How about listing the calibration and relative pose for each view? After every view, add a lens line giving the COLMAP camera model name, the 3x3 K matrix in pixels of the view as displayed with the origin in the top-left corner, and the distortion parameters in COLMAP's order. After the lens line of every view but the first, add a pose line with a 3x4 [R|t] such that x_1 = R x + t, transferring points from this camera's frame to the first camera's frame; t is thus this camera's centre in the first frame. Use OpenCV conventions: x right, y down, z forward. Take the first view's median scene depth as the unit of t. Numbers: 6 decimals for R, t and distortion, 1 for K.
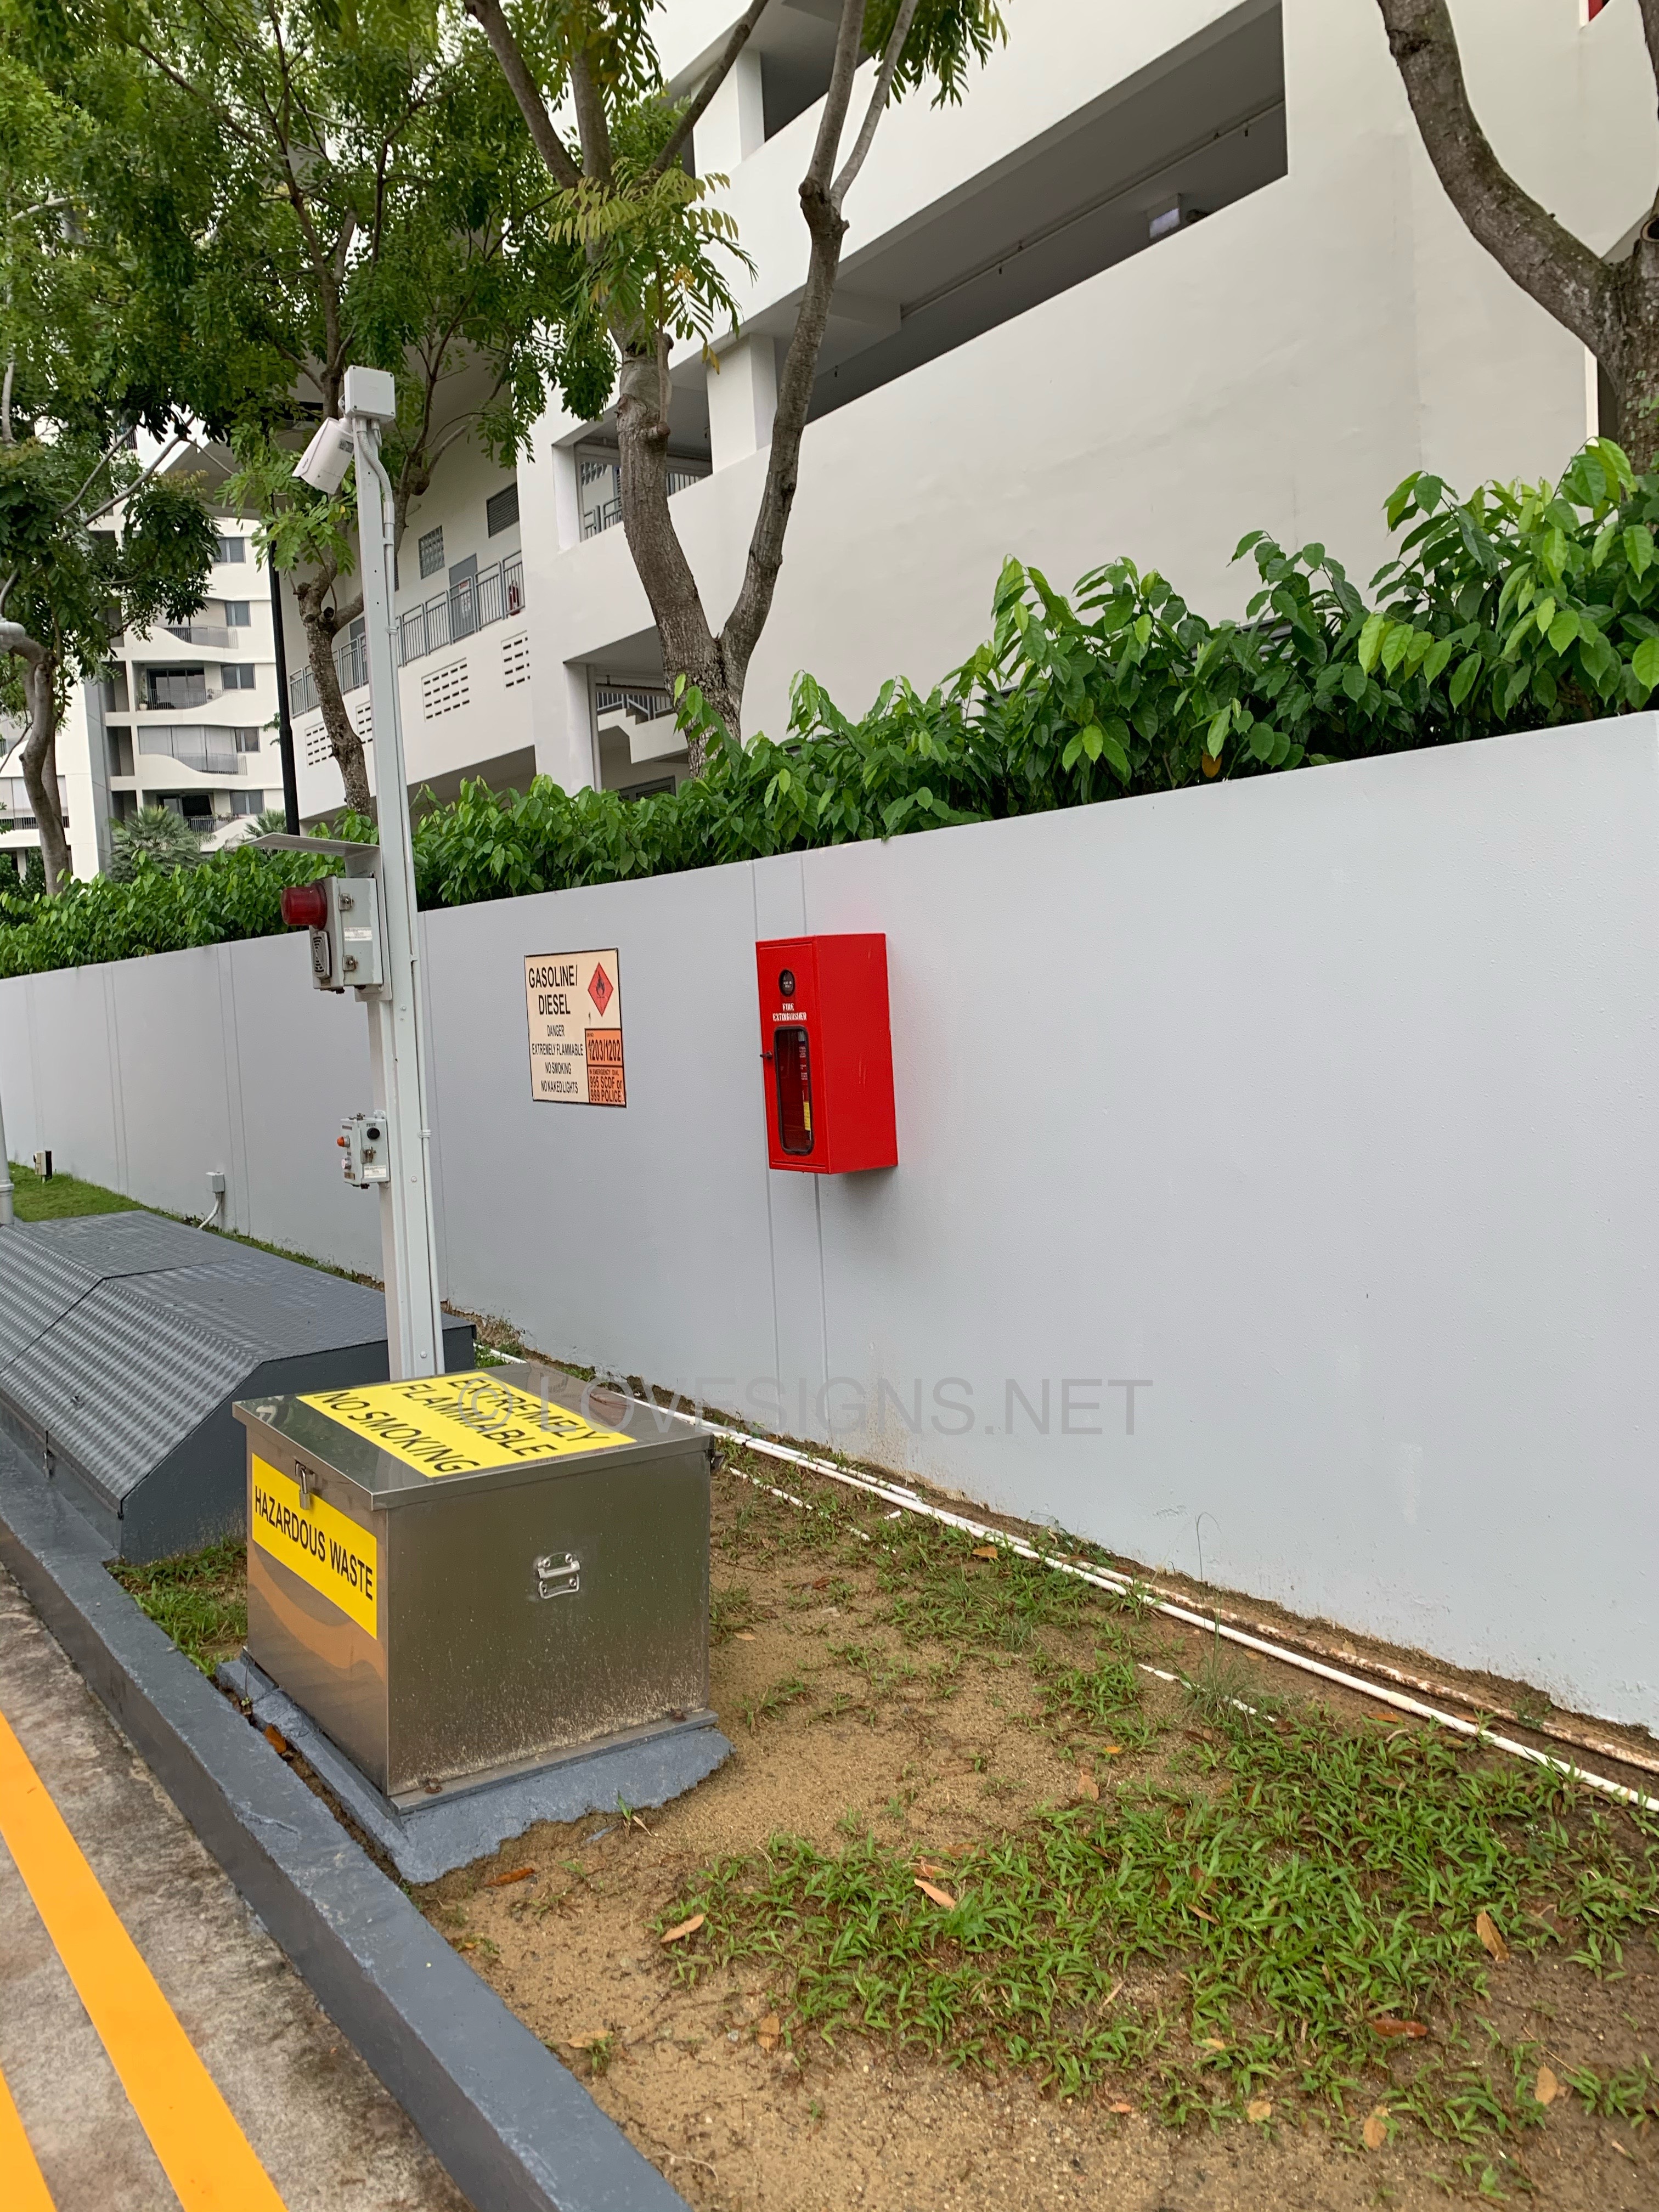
lens RADIAL K [[1695.0, 0, 819.5], [0, 1695.0, 1096.0], [0, 0, 1]] dist [0.030800, -0.028598]
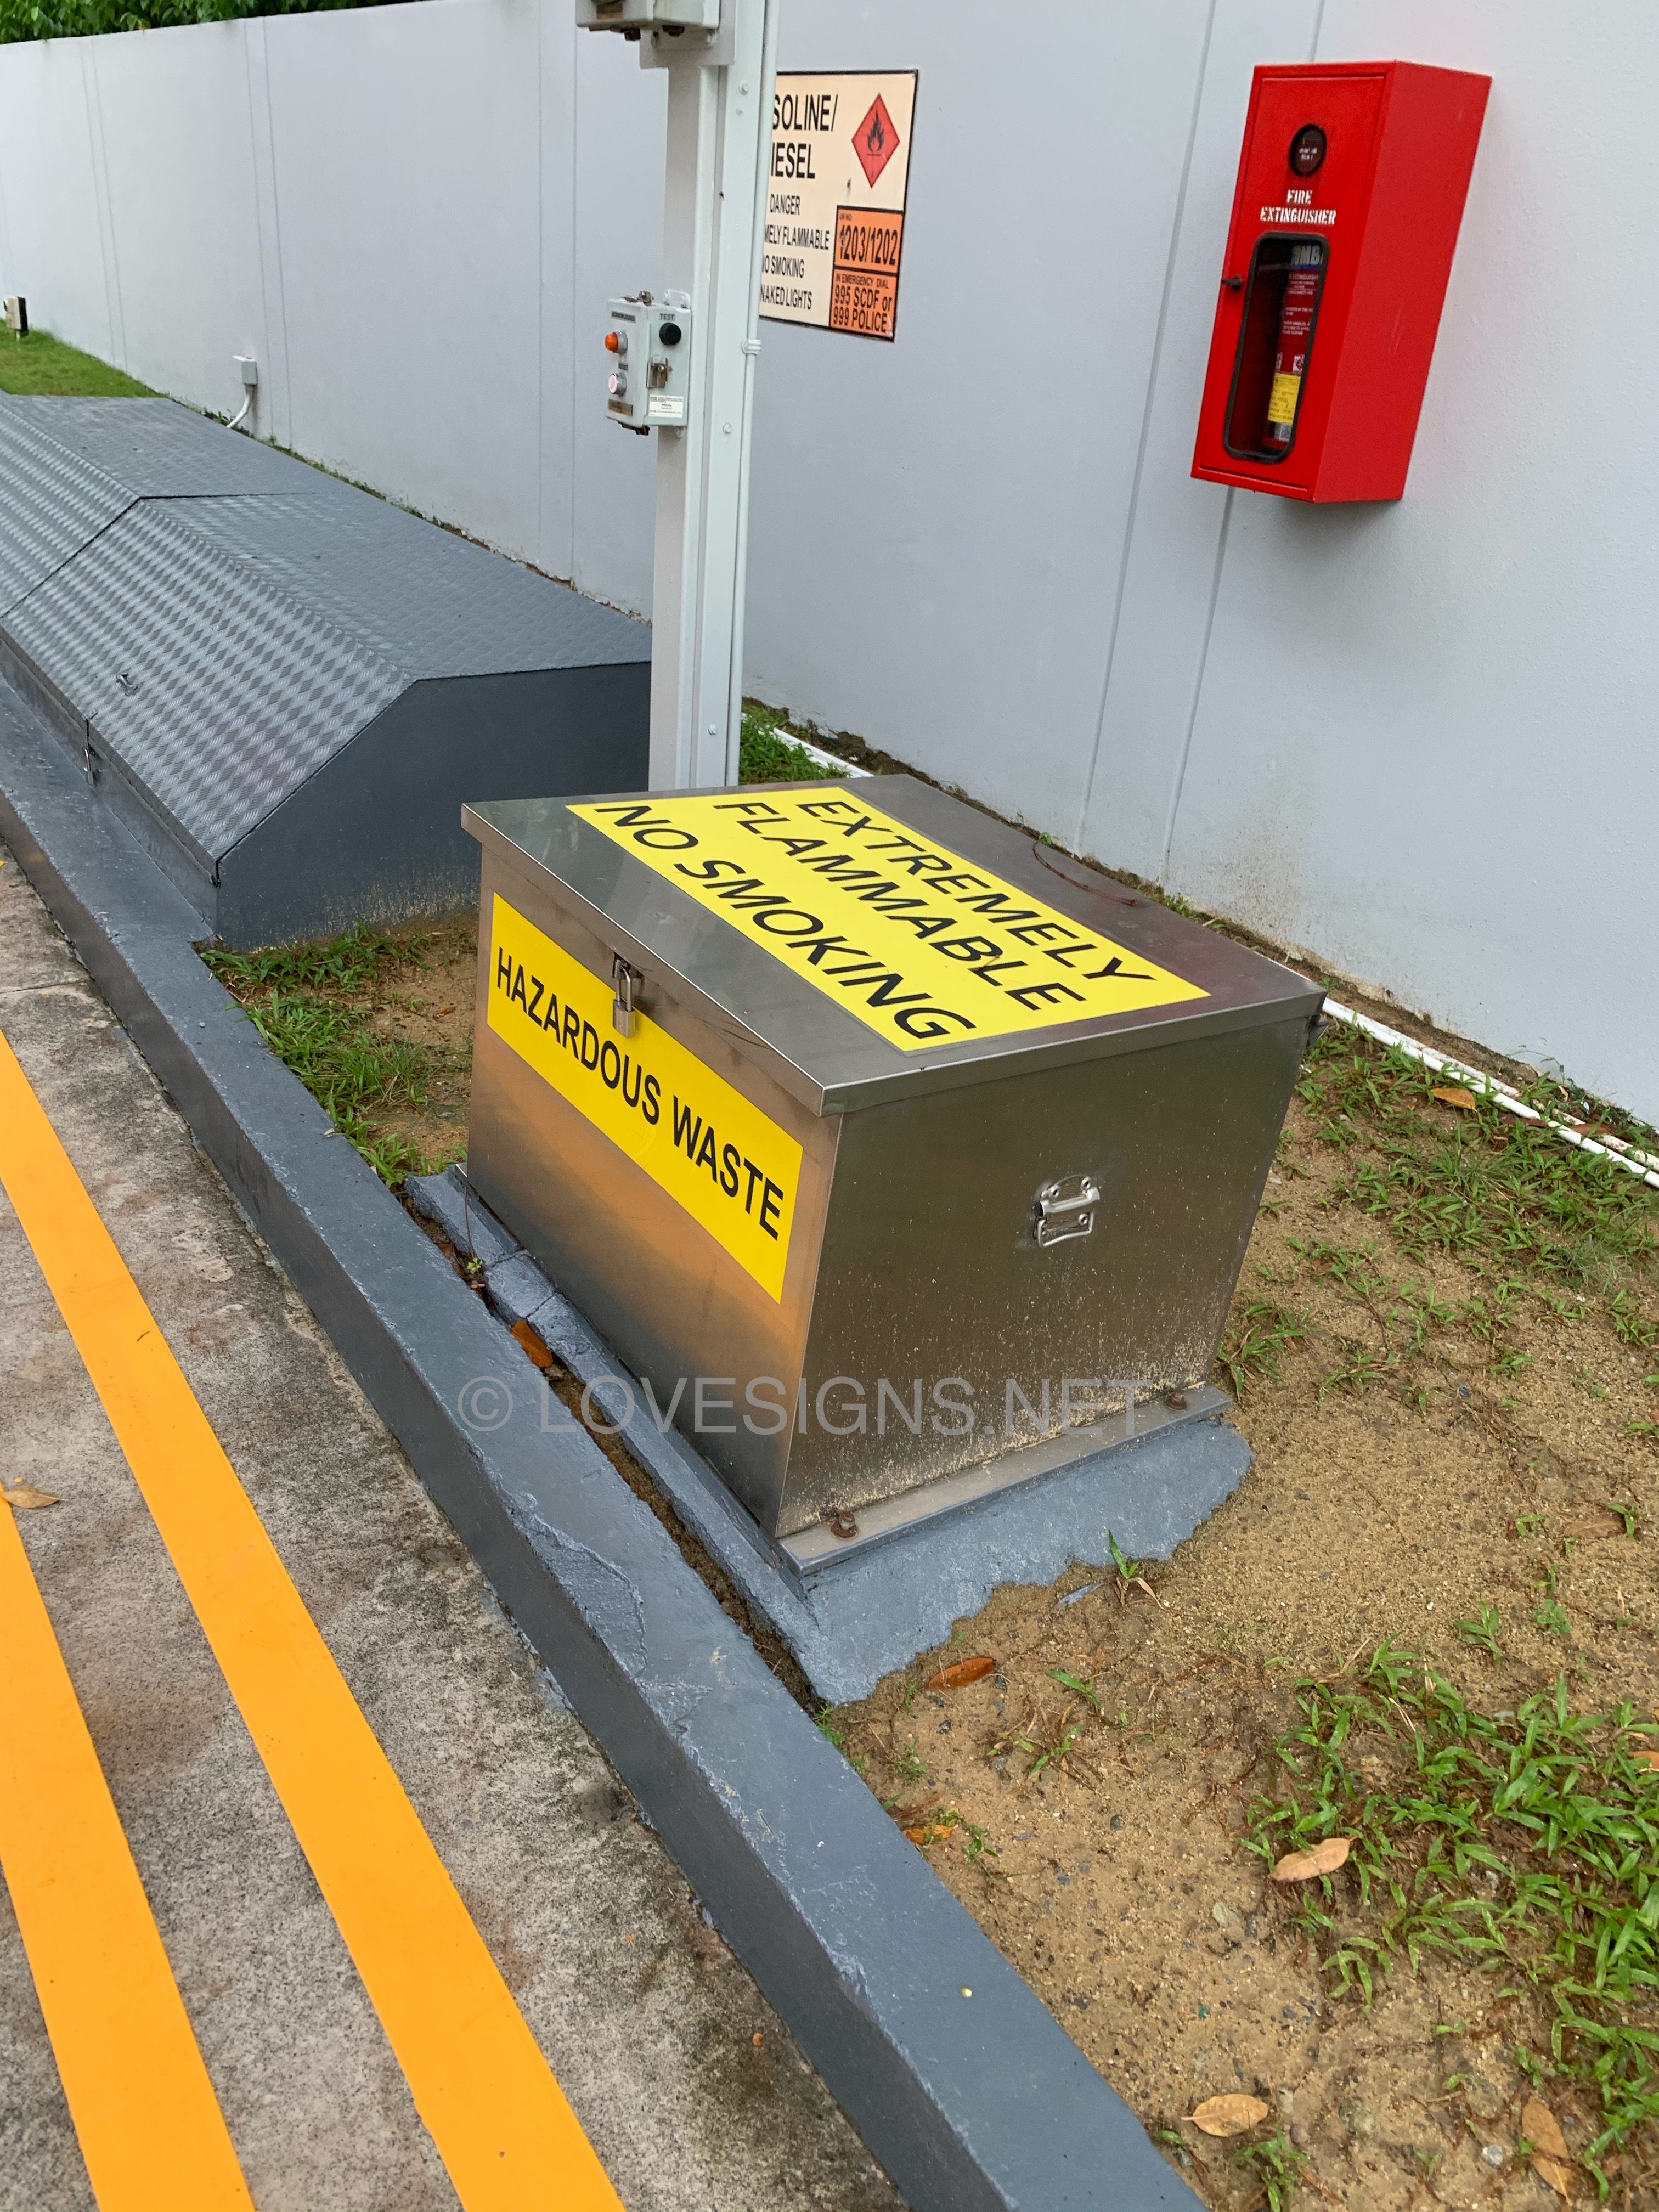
lens RADIAL K [[1695.0, 0, 821.3], [0, 1695.0, 1088.5], [0, 0, 1]] dist [0.030800, -0.028598]
pose [[0.992122, 0.119841, 0.036507, -0.195928], [-0.124474, 0.910017, 0.395444, 0.019240], [0.014168, -0.396873, 0.917764, 0.361513]]
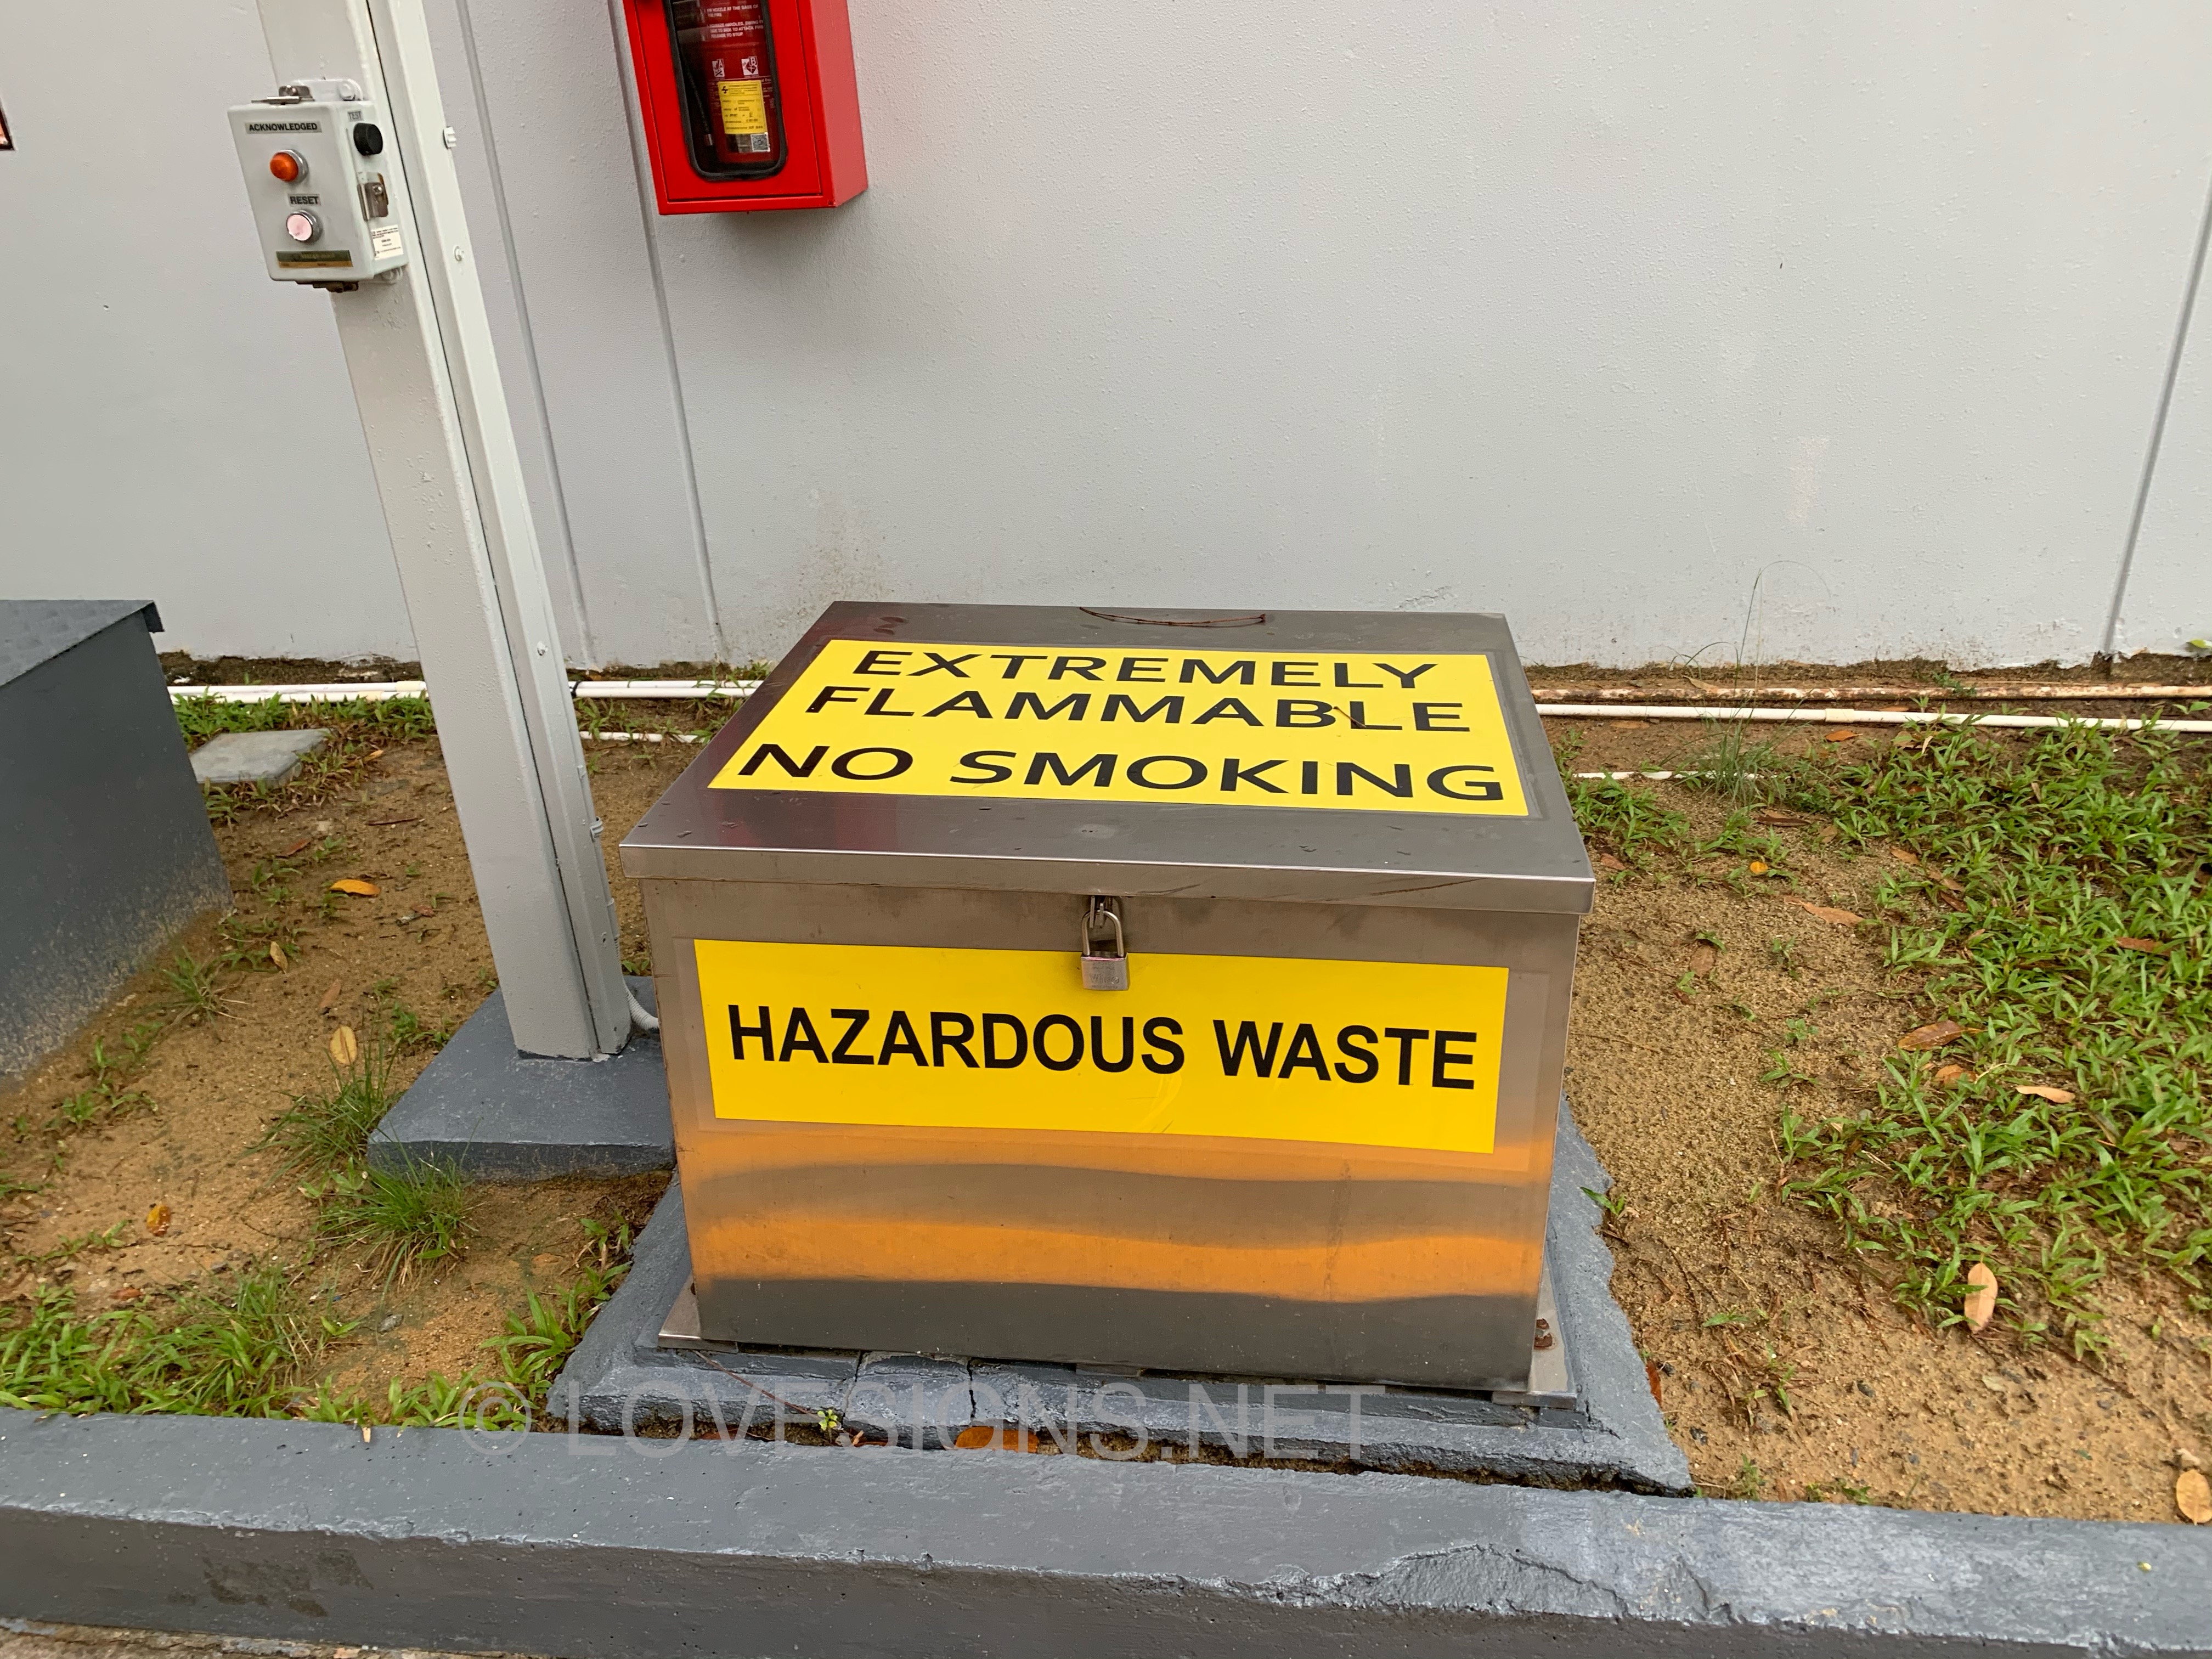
lens RADIAL K [[1695.0, 0, 1122.6], [0, 1695.0, 820.5], [0, 0, 1]] dist [0.030800, -0.028598]
pose [[0.663205, -0.322706, 0.675292, -0.450063], [0.060933, 0.922555, 0.381024, 0.026873], [-0.745953, -0.211549, 0.631507, 0.562908]]
